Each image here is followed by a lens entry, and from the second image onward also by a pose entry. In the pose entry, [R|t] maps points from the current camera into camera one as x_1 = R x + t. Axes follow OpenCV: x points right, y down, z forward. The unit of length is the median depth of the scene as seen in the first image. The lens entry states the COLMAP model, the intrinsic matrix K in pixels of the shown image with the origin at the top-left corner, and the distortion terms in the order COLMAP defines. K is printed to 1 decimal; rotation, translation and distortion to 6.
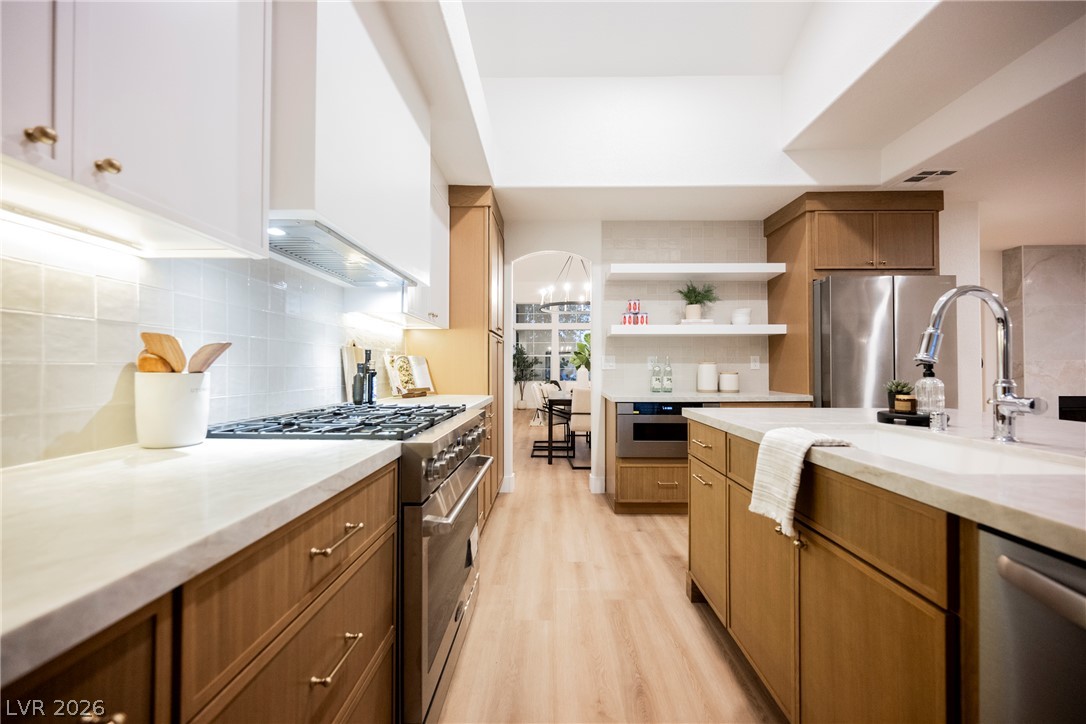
lens RADIAL K [[423.9, 0, 545.3], [0, 423.9, 364.2], [0, 0, 1]] dist [-0.002638, 0.000868]
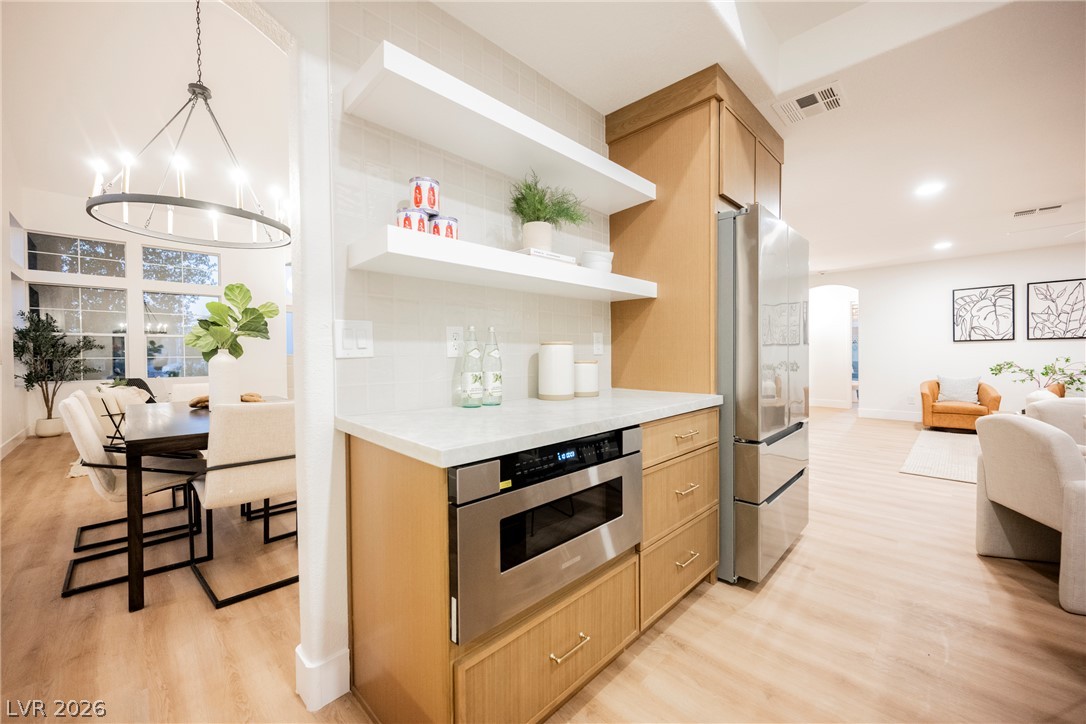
lens RADIAL K [[423.9, 0, 546.2], [0, 423.9, 362.9], [0, 0, 1]] dist [-0.002638, 0.000868]
pose [[0.698341, -0.018962, 0.715514, 0.000916], [-0.000363, 0.999640, 0.026846, 0.008700], [-0.715765, -0.019008, 0.698082, 0.710245]]
